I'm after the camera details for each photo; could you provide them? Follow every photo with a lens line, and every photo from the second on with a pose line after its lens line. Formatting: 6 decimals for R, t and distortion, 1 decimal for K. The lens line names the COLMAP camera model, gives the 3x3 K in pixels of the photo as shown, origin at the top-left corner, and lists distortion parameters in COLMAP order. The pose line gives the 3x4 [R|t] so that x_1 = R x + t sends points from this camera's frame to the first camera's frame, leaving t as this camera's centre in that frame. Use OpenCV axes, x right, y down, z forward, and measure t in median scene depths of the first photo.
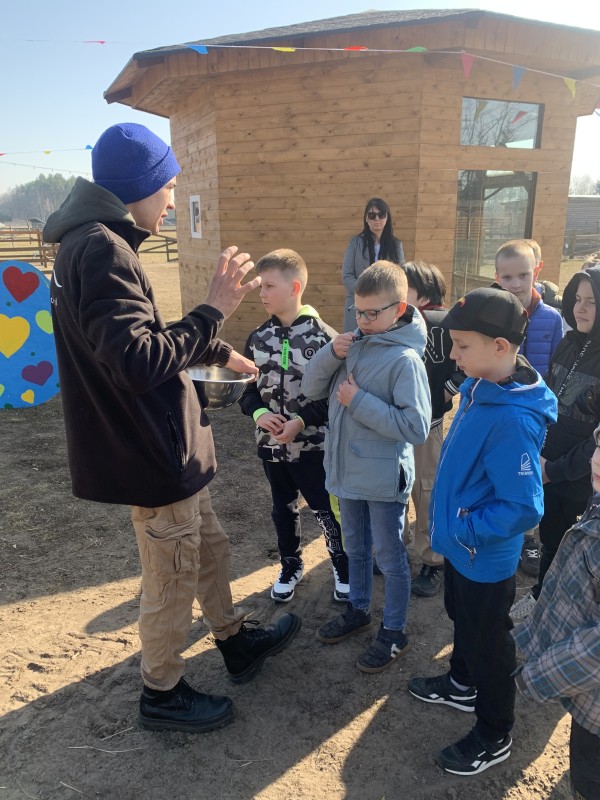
lens RADIAL K [[611.4, 0, 296.9], [0, 611.4, 404.1], [0, 0, 1]] dist [0.035128, -0.030874]
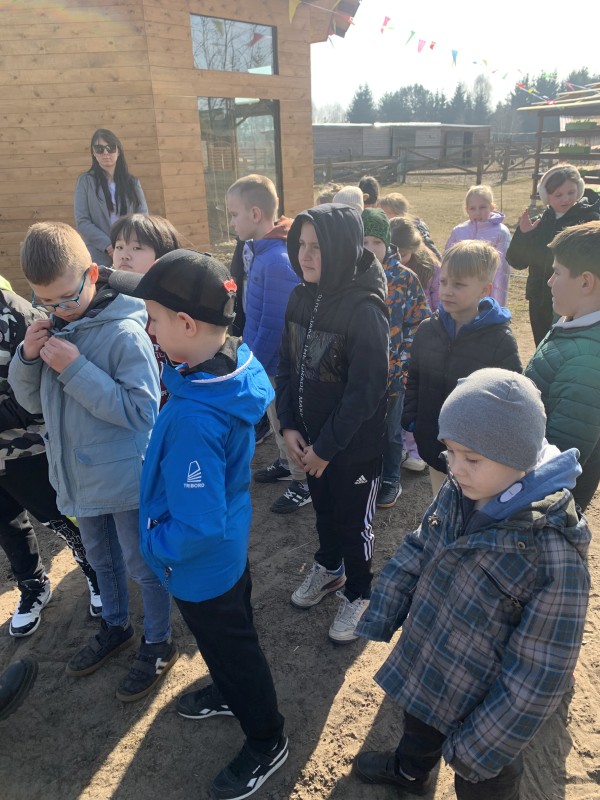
lens RADIAL K [[611.4, 0, 300.1], [0, 611.4, 392.7], [0, 0, 1]] dist [0.035128, -0.030874]
pose [[0.935780, -0.151333, 0.318457, 0.104237], [0.124424, 0.986834, 0.103332, -0.038653], [-0.329902, -0.057072, 0.942288, 0.111765]]
